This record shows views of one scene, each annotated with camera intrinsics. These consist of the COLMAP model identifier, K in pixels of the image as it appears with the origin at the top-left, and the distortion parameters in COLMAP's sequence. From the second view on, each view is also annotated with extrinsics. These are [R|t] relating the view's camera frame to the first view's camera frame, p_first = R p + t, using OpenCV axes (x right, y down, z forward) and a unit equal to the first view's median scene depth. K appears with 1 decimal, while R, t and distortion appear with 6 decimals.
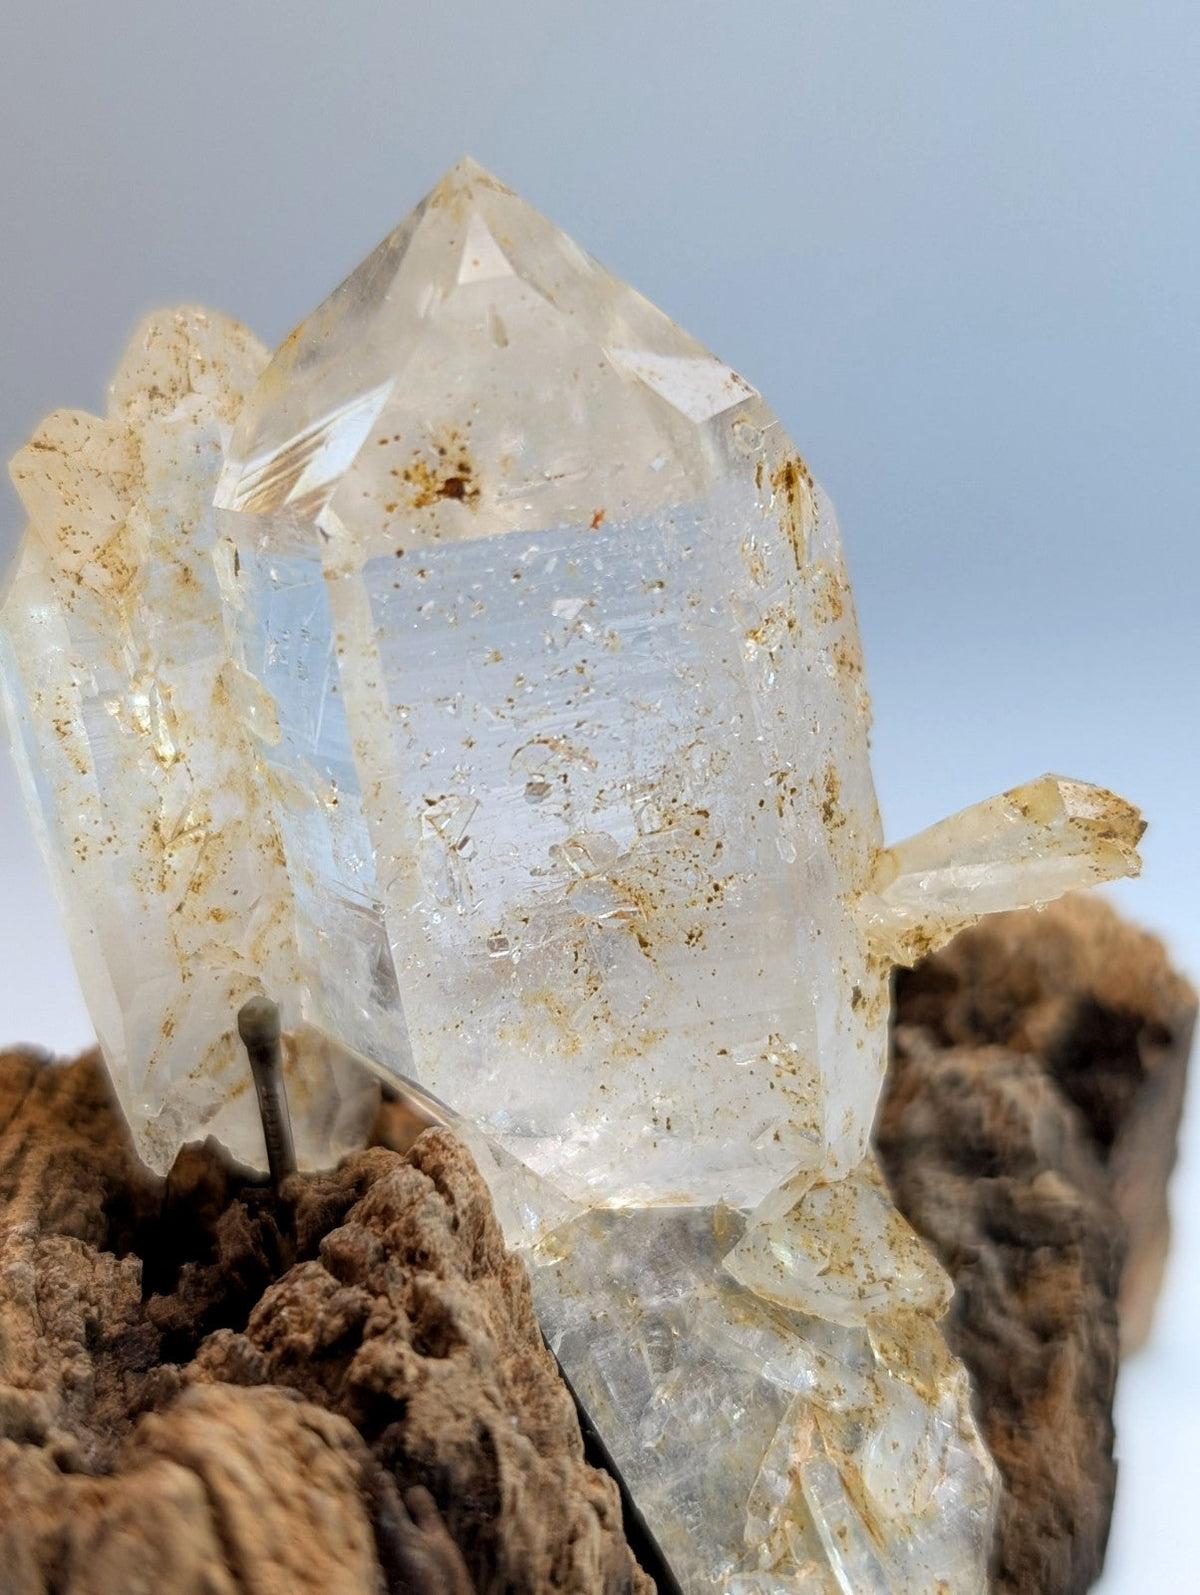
lens RADIAL K [[2438.9, 0, 602.1], [0, 2438.9, 768.2], [0, 0, 1]] dist [0.224690, -1.697792]
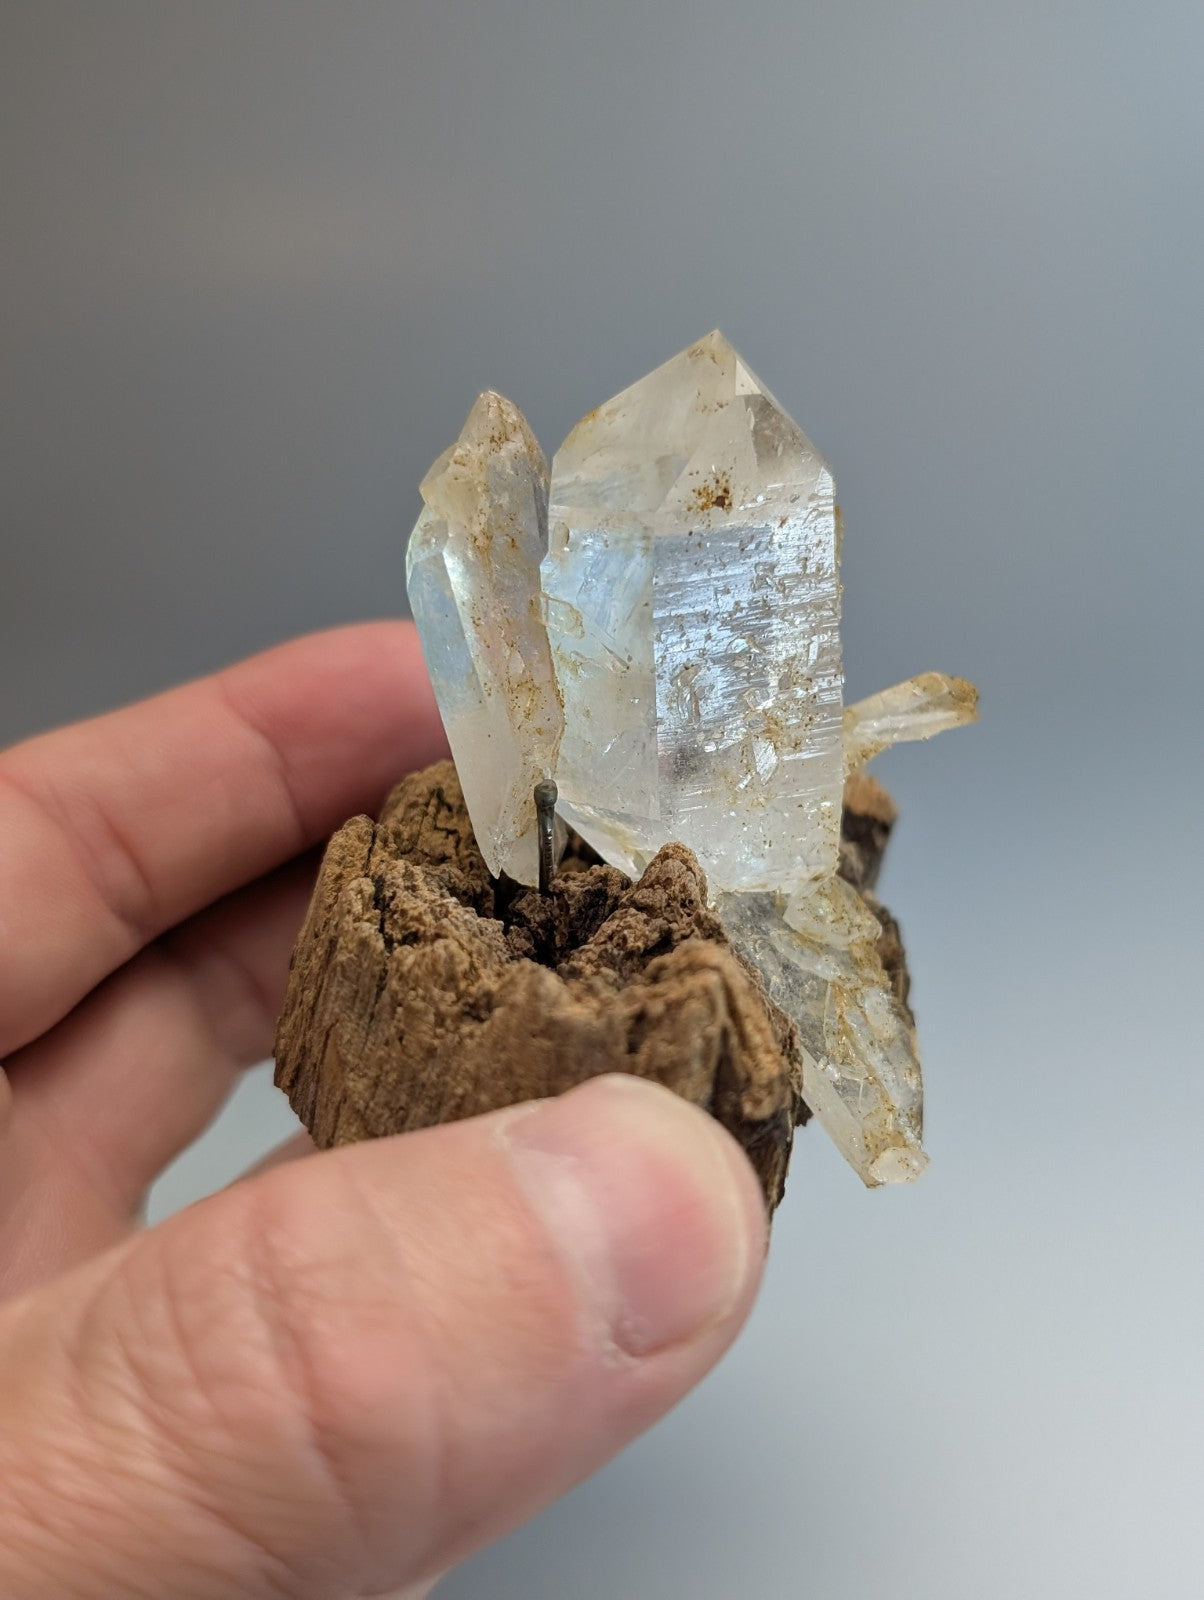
lens RADIAL K [[1795.0, 0, 646.6], [0, 1795.0, 796.4], [0, 0, 1]] dist [0.247450, 0.016756]
pose [[0.917557, 0.011224, 0.397446, -0.649227], [-0.011802, 0.999930, -0.000993, 0.114854], [-0.397429, -0.003780, 0.917625, -0.270452]]
